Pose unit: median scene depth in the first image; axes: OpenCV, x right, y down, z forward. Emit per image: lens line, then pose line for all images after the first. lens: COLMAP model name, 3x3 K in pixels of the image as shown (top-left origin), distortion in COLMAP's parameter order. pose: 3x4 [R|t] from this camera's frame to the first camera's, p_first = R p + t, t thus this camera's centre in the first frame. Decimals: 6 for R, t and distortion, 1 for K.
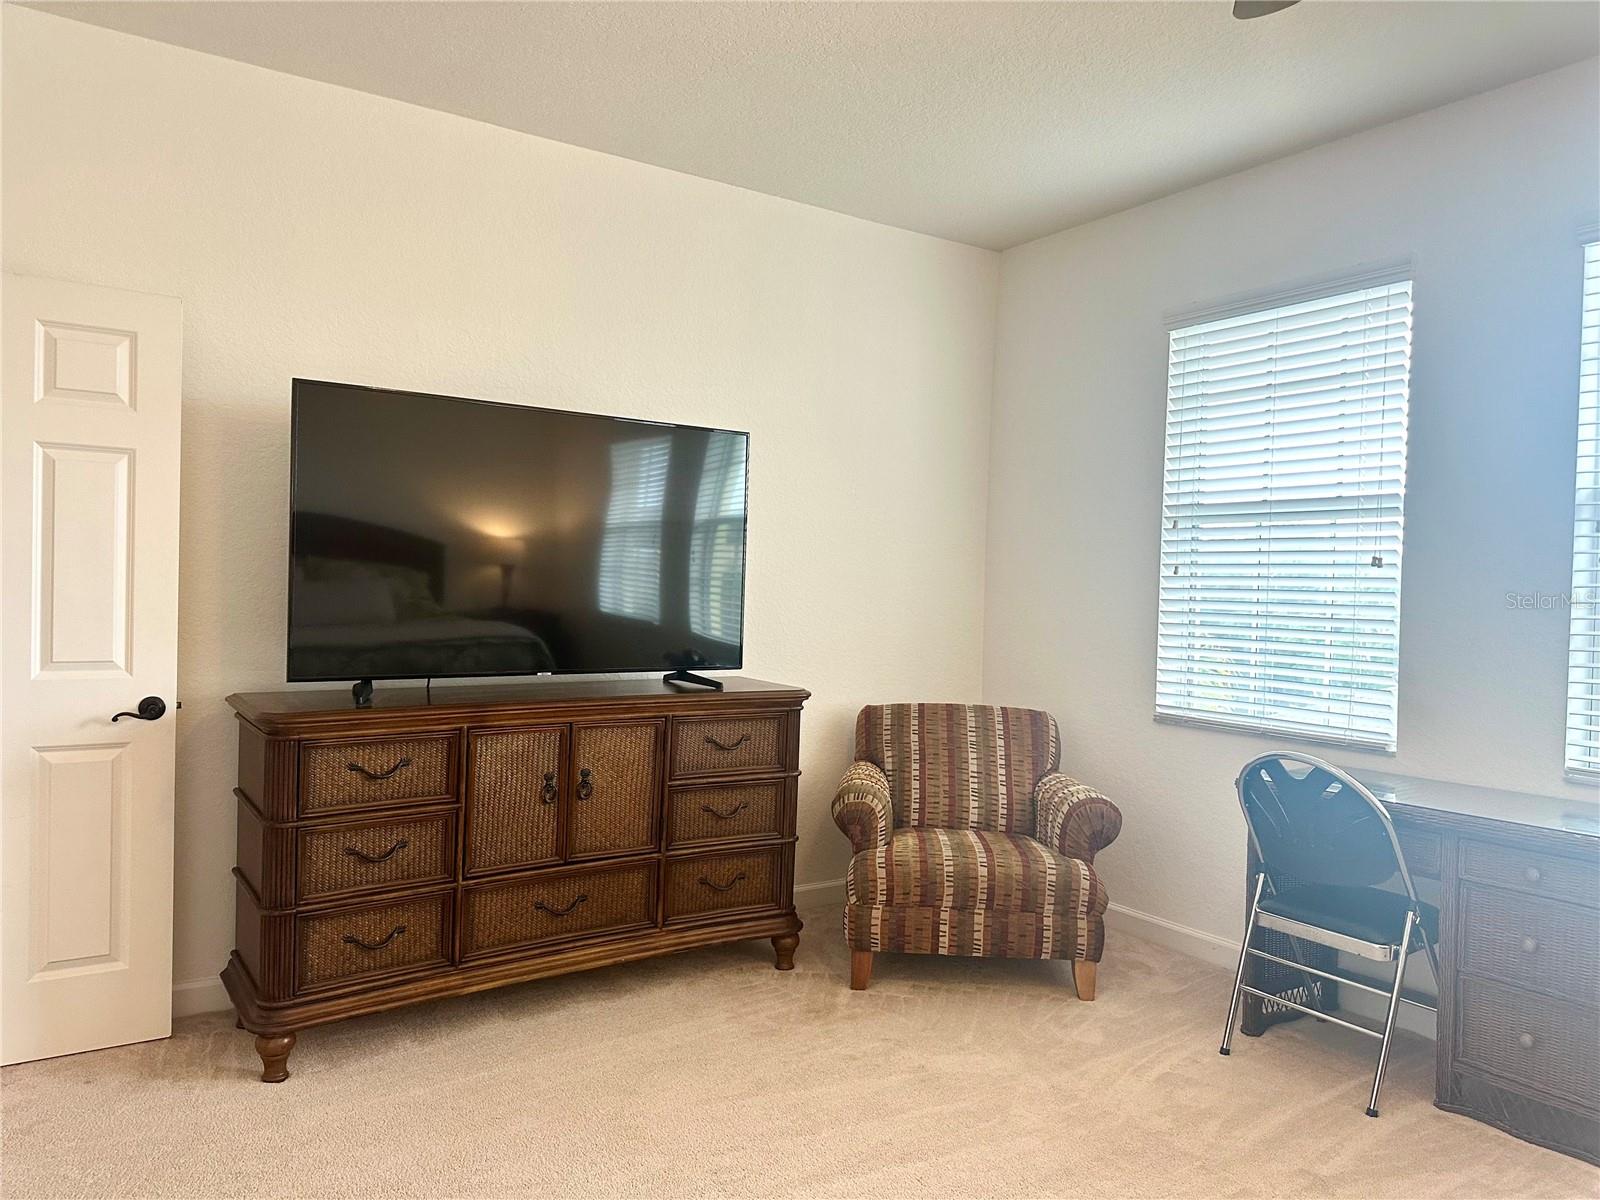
lens RADIAL K [[1101.0, 0, 800.0], [0, 1101.0, 600.0], [0, 0, 1]] dist [0.030960, 0.000846]
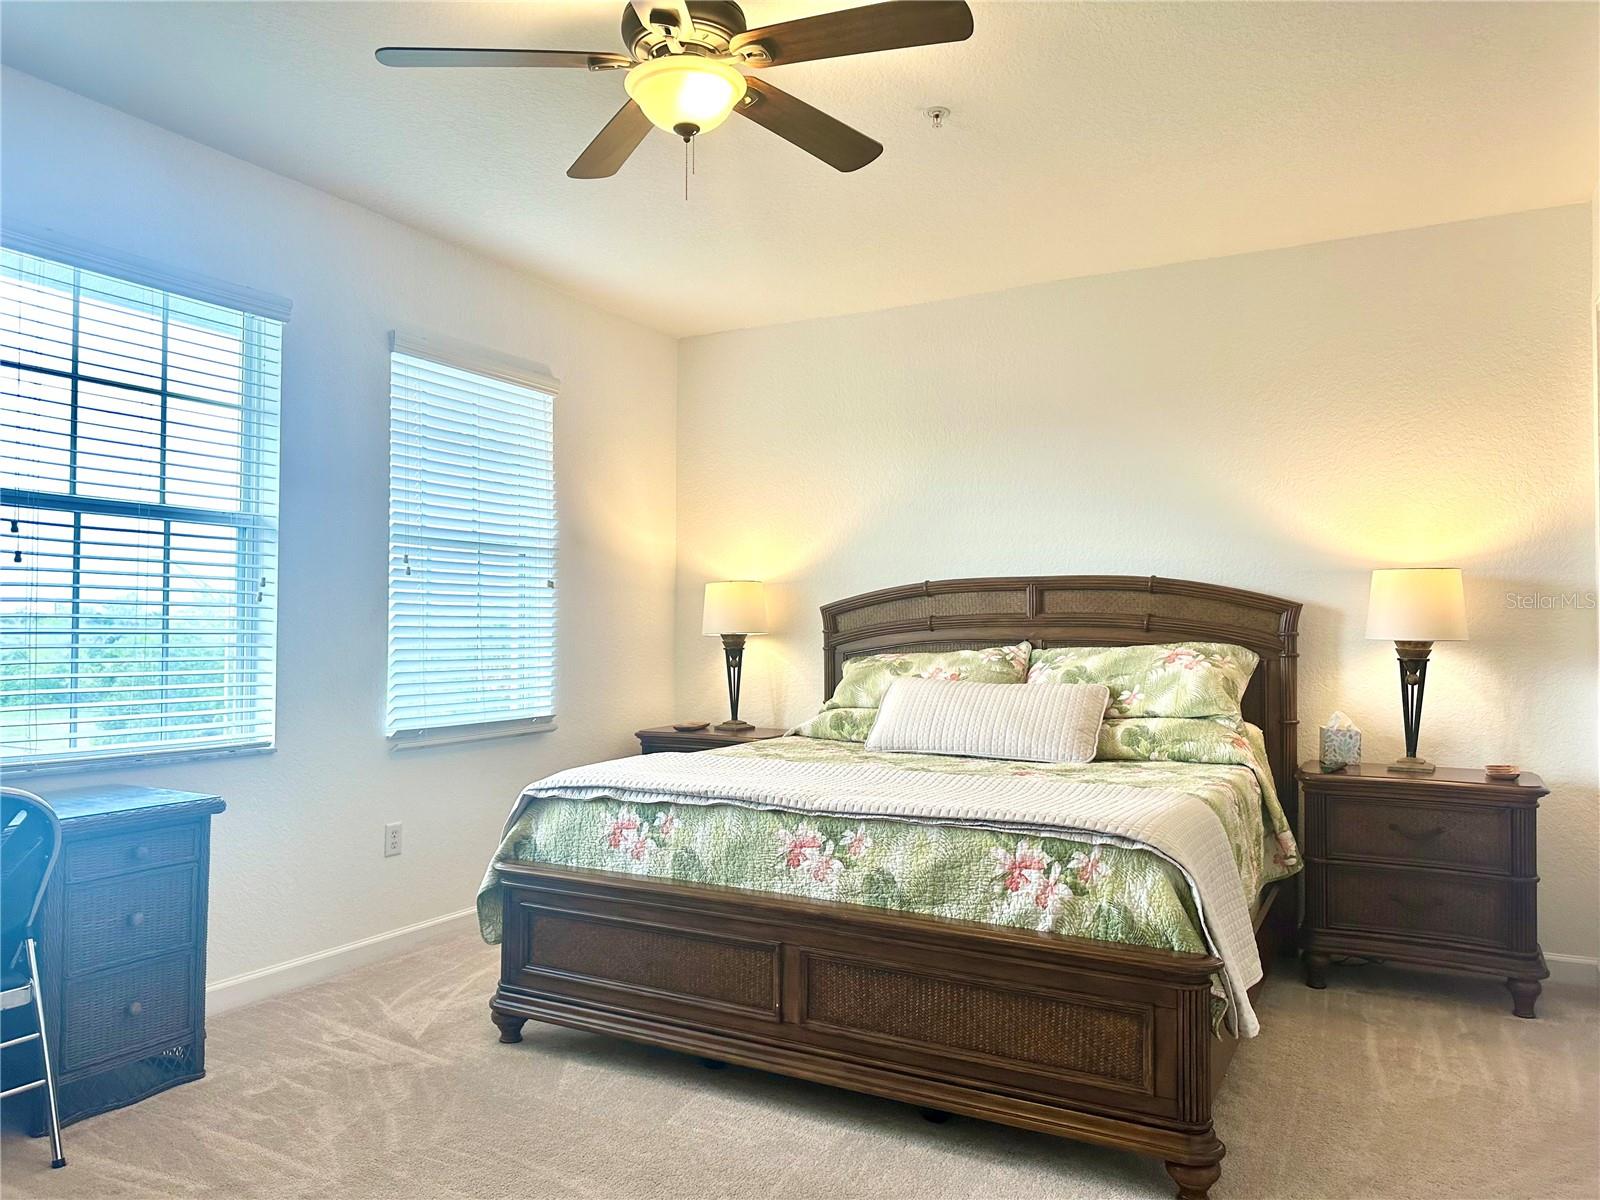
lens RADIAL K [[1099.8, 0, 800.0], [0, 1099.8, 600.0], [0, 0, 1]] dist [0.077788, -0.101711]
pose [[-0.450809, -0.009802, 0.892567, -0.668995], [-0.004926, 0.999952, 0.008494, -0.024179], [-0.892607, -0.000568, -0.450836, 0.995128]]
